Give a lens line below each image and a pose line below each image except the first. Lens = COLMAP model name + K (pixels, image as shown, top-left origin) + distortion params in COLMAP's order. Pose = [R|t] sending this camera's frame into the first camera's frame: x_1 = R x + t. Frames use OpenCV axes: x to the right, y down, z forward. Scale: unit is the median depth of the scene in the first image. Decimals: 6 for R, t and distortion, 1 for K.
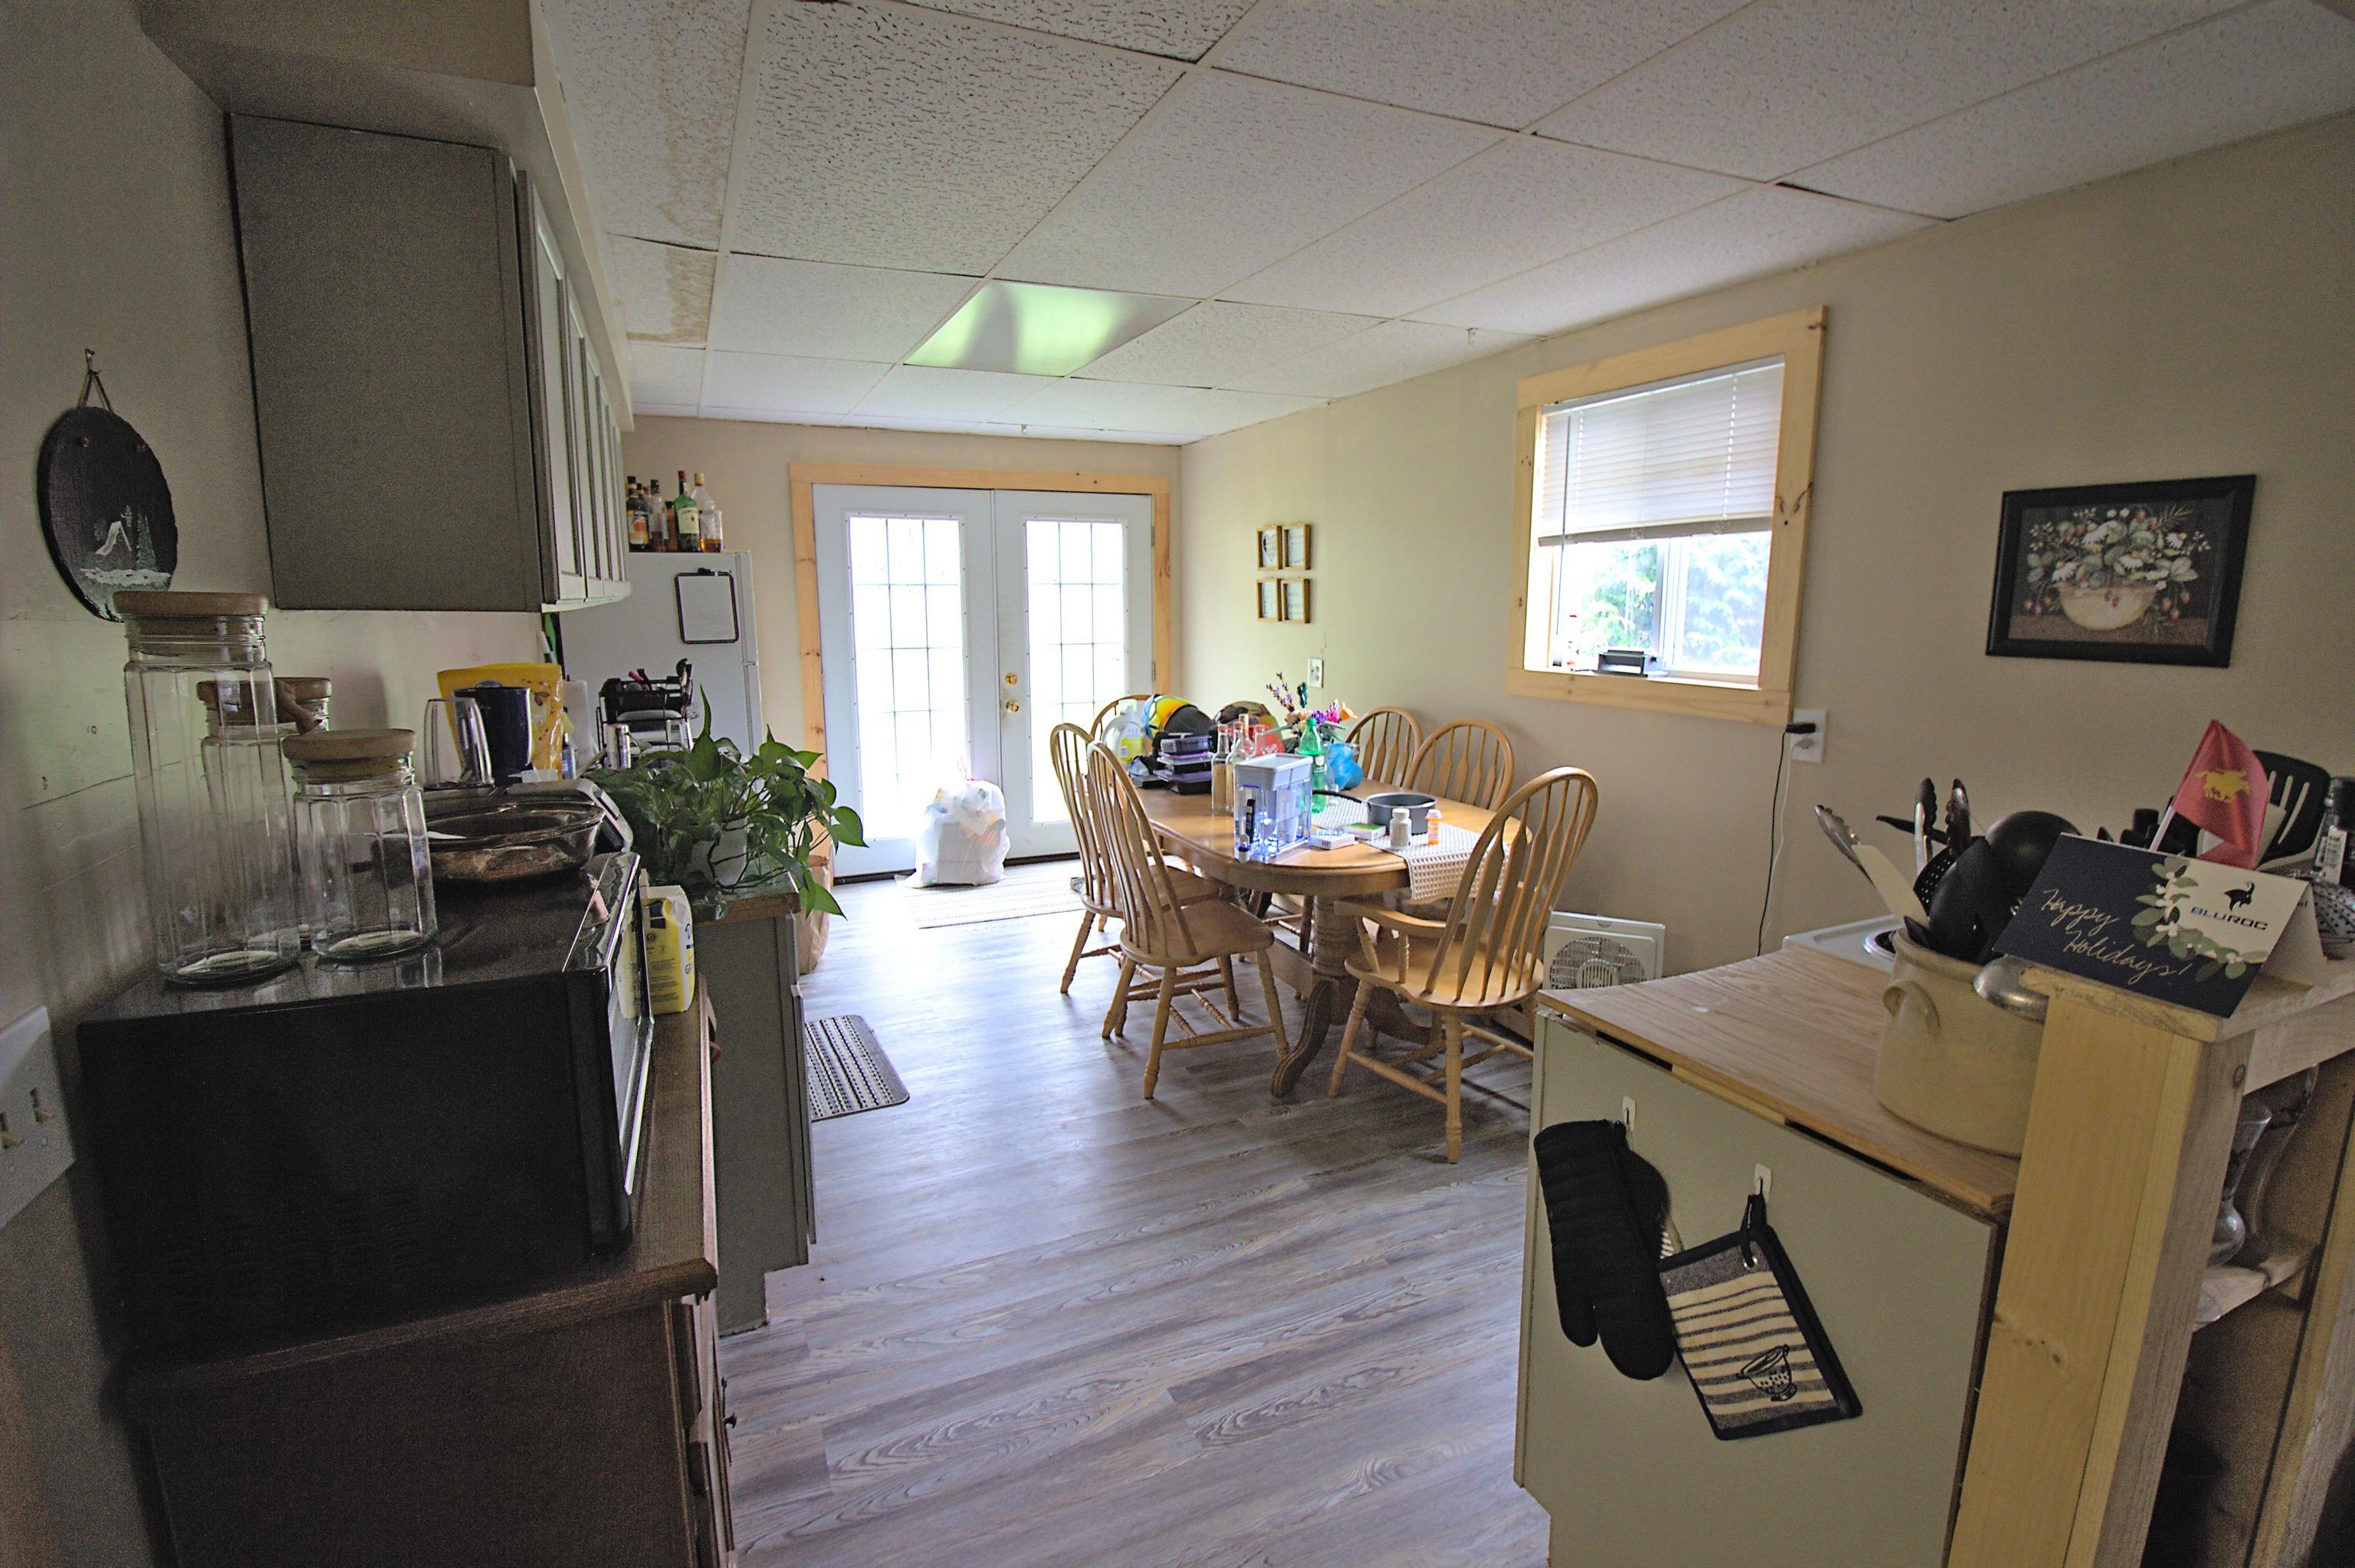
lens RADIAL K [[1097.1, 0, 1191.5], [0, 1097.1, 790.8], [0, 0, 1]] dist [0.004681, -0.015708]
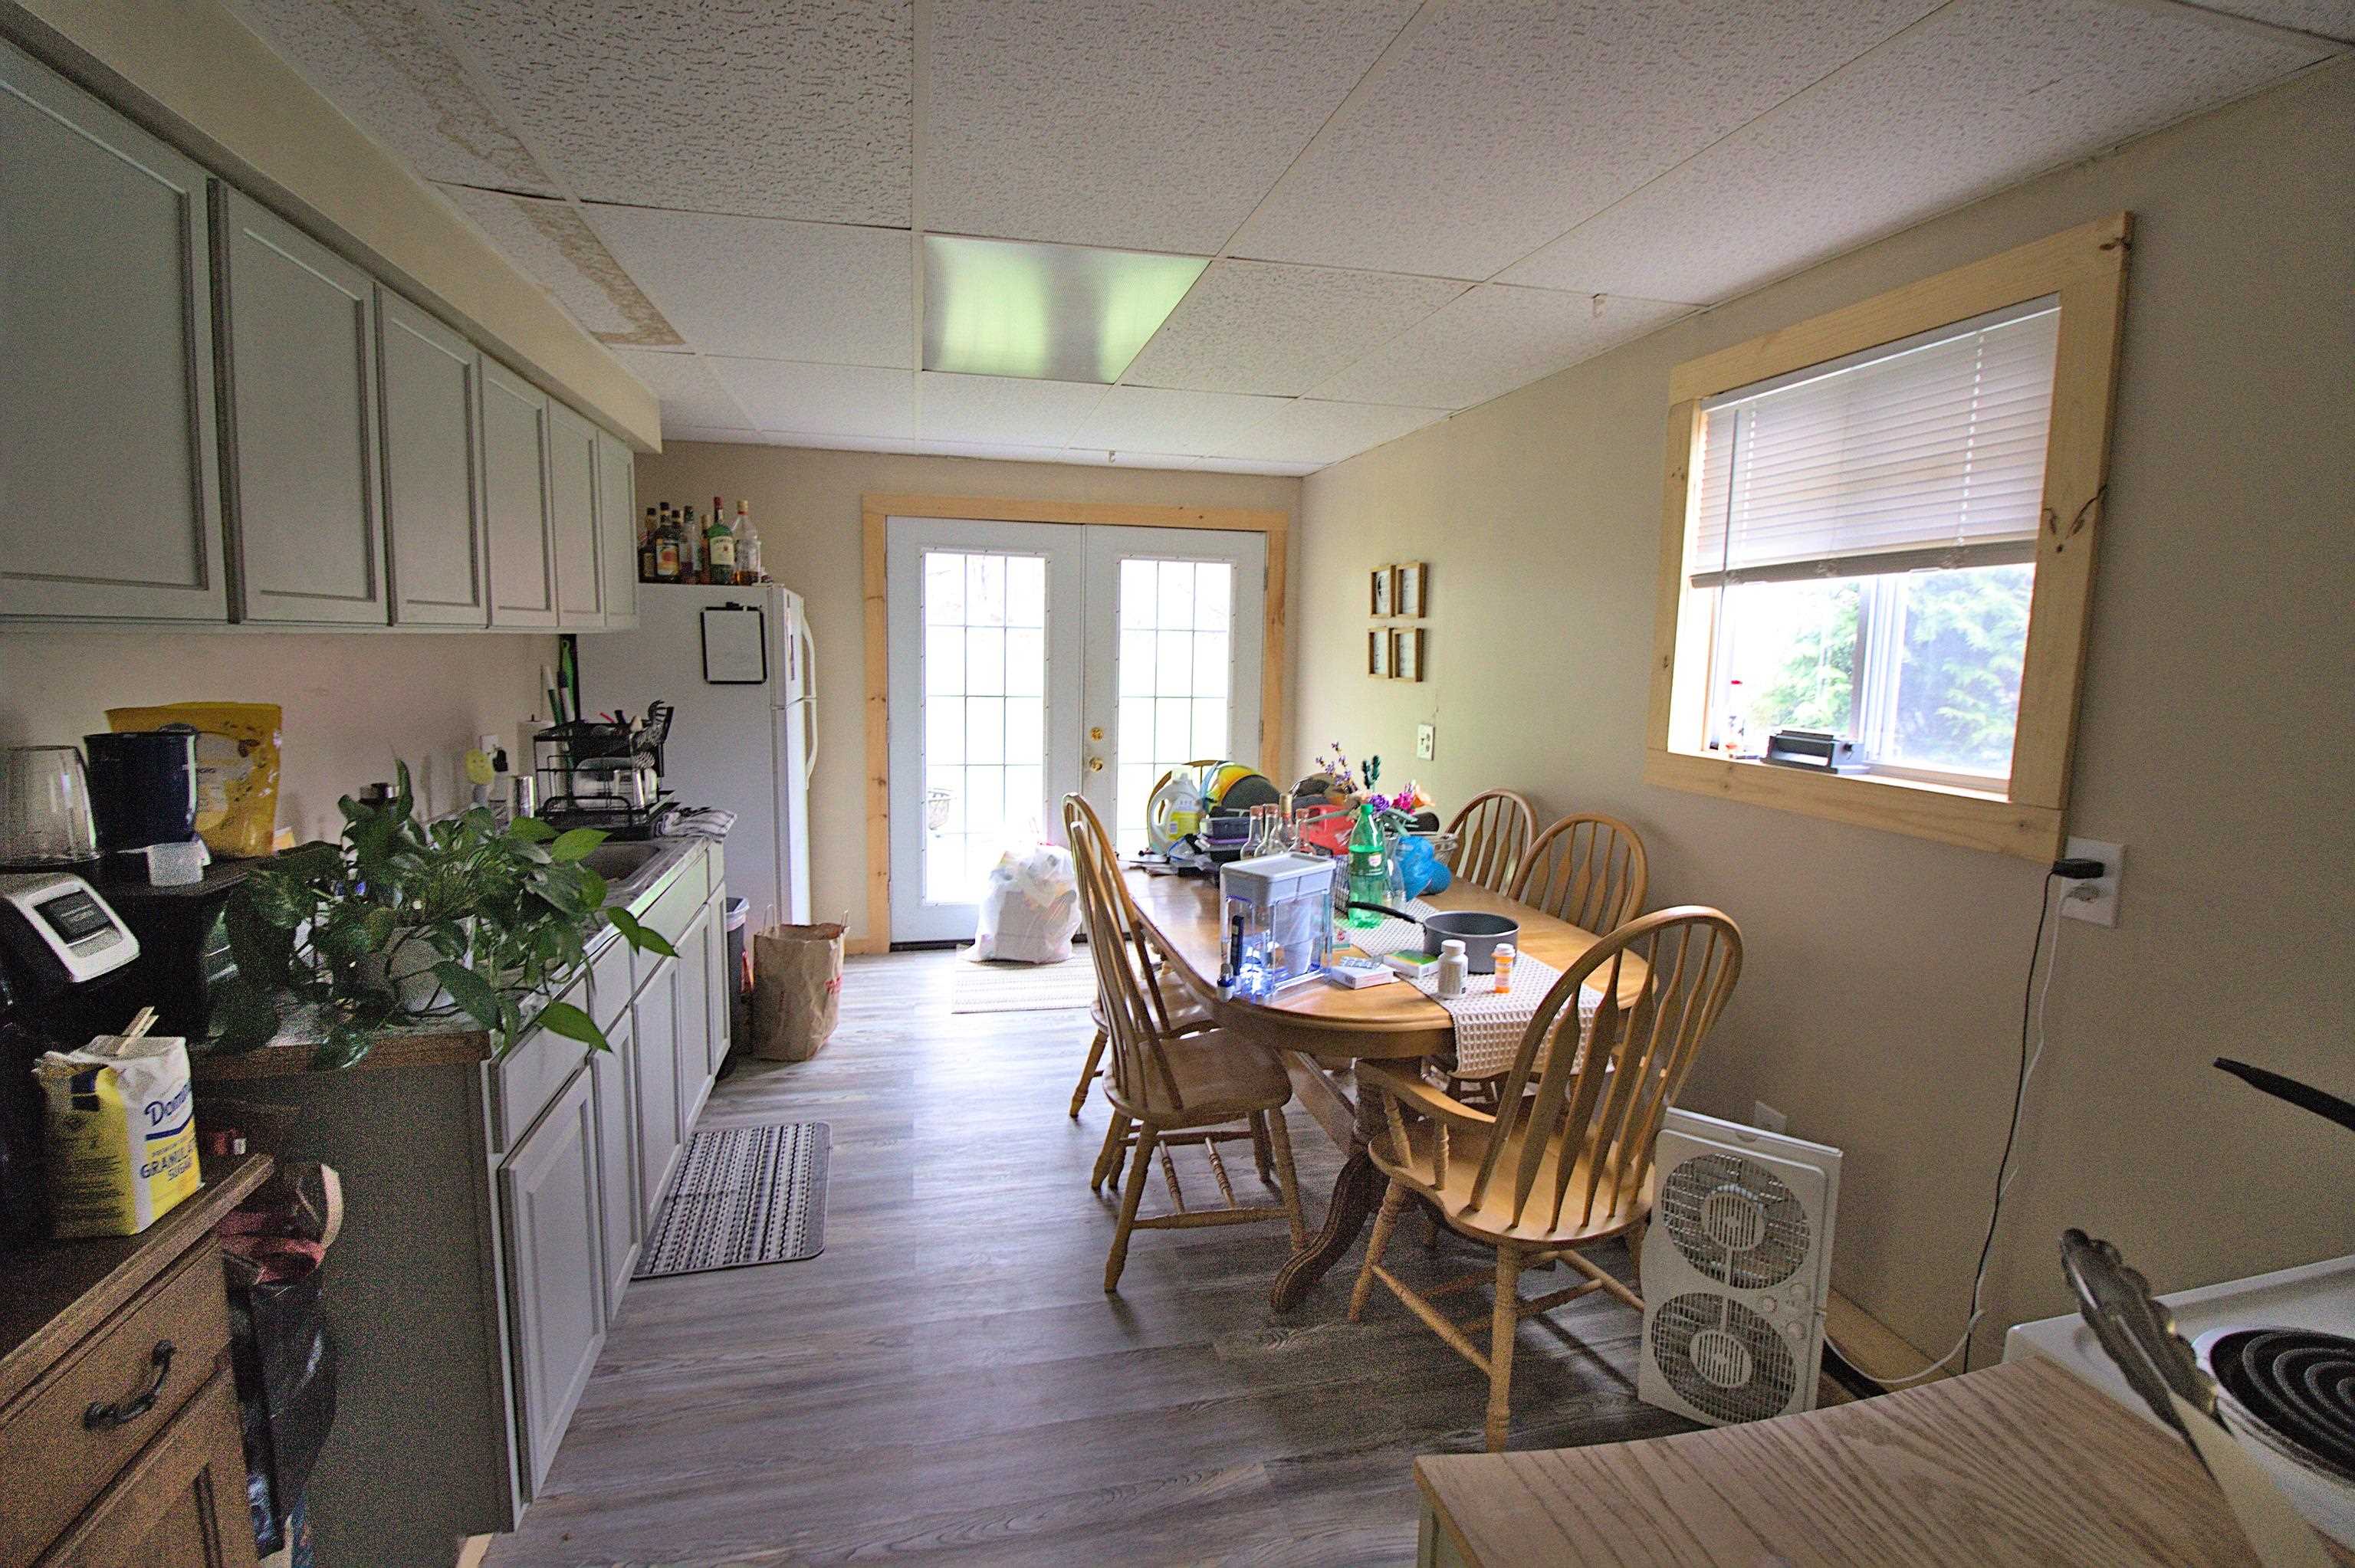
lens RADIAL K [[1097.1, 0, 1191.5], [0, 1097.1, 790.8], [0, 0, 1]] dist [0.004681, -0.015708]
pose [[0.981440, 0.048029, -0.185657, 0.134075], [-0.056714, 0.997517, -0.041754, -0.037253], [0.183191, 0.051508, 0.981727, 0.226938]]
